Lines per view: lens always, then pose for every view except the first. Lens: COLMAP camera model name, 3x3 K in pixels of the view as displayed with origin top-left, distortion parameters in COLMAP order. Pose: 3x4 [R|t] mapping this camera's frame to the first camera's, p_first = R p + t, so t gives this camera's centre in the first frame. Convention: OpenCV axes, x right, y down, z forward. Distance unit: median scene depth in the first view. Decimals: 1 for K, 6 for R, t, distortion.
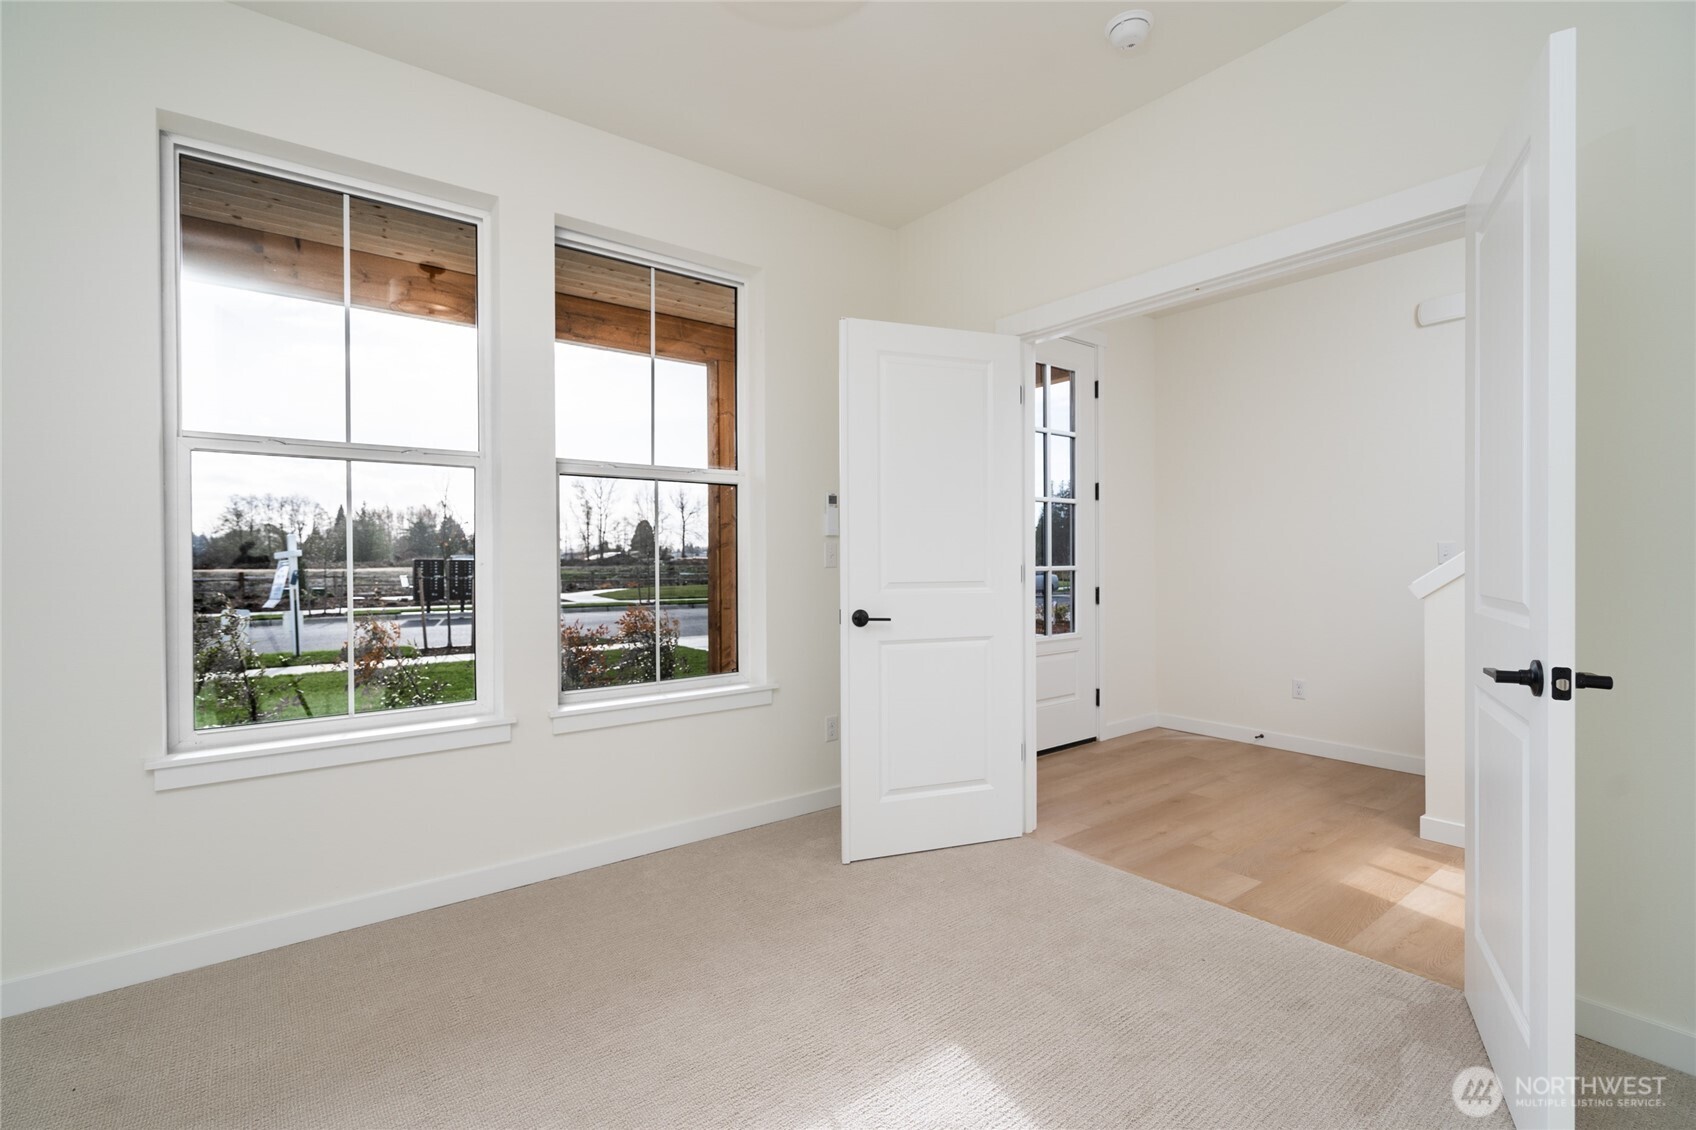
lens RADIAL K [[765.2, 0, 845.5], [0, 765.2, 560.1], [0, 0, 1]] dist [-0.000419, -0.000013]
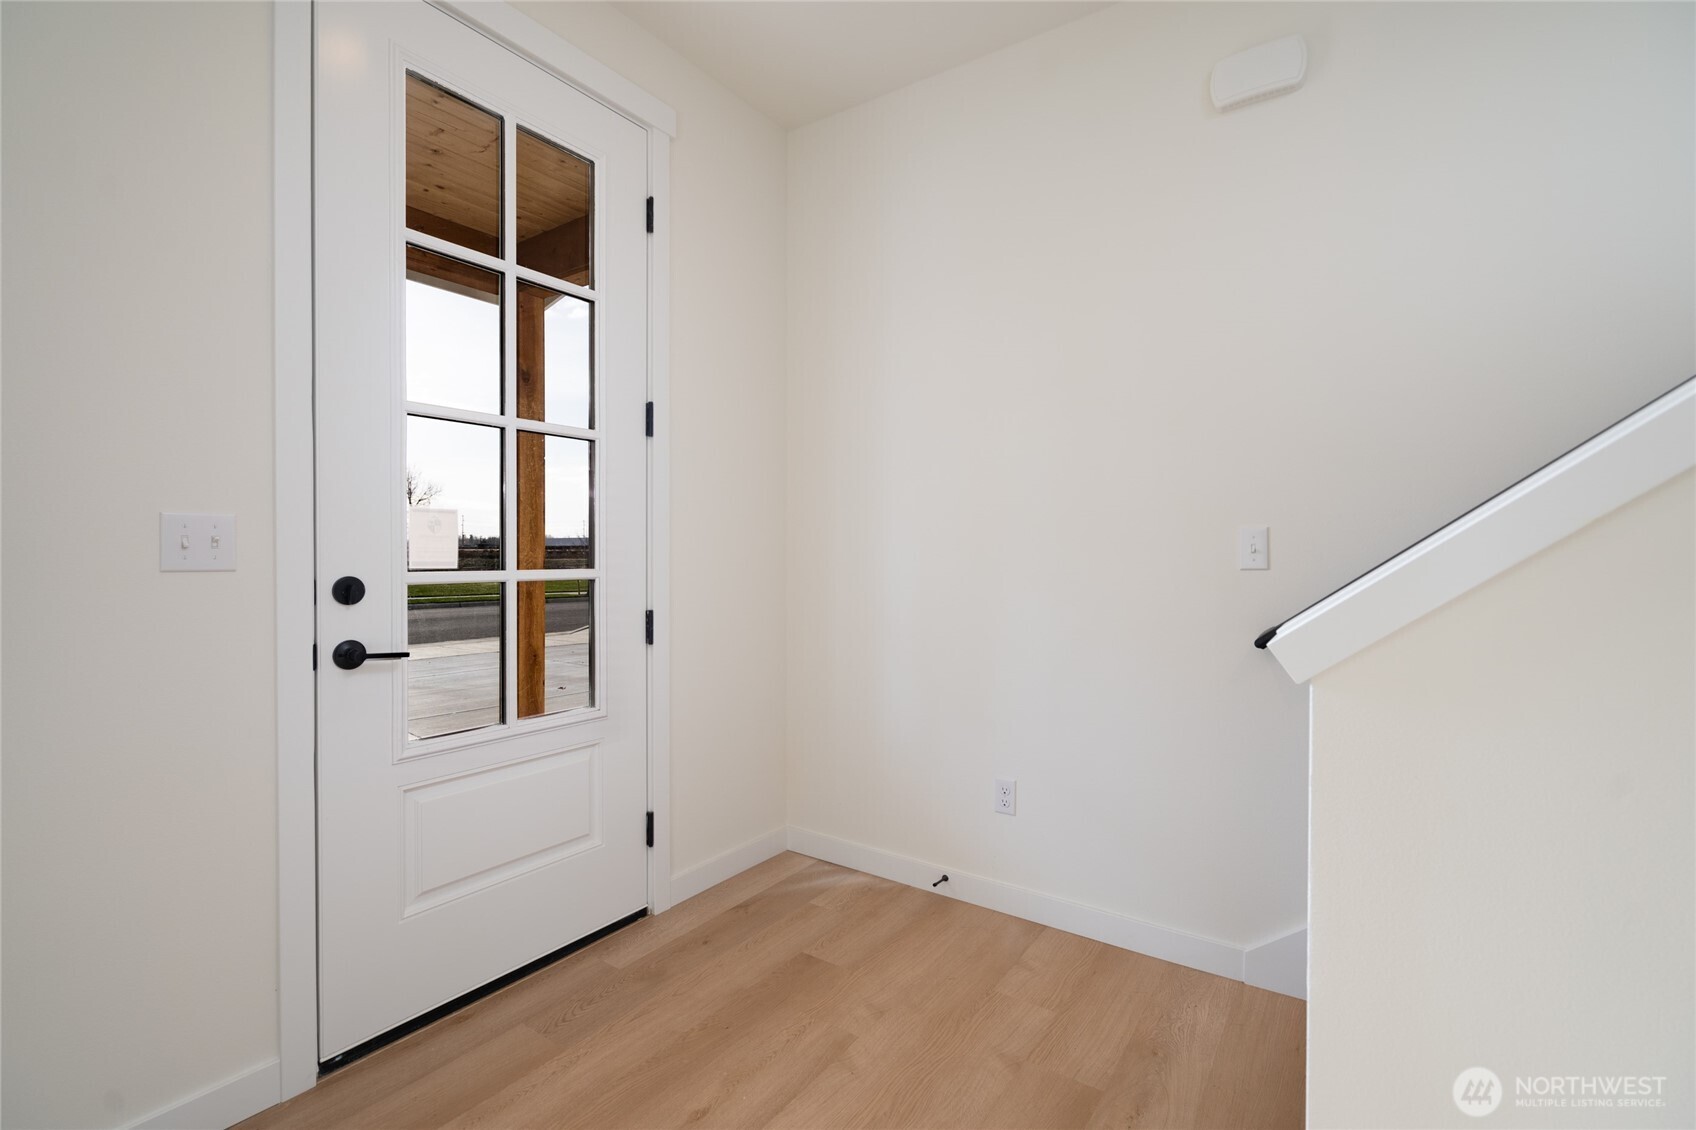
lens RADIAL K [[765.2, 0, 845.5], [0, 765.2, 560.1], [0, 0, 1]] dist [-0.000419, -0.000013]
pose [[0.955328, 0.002285, 0.295540, 0.310189], [-0.004763, 0.999959, 0.007665, -0.002202], [-0.295510, -0.008731, 0.955300, 0.494253]]
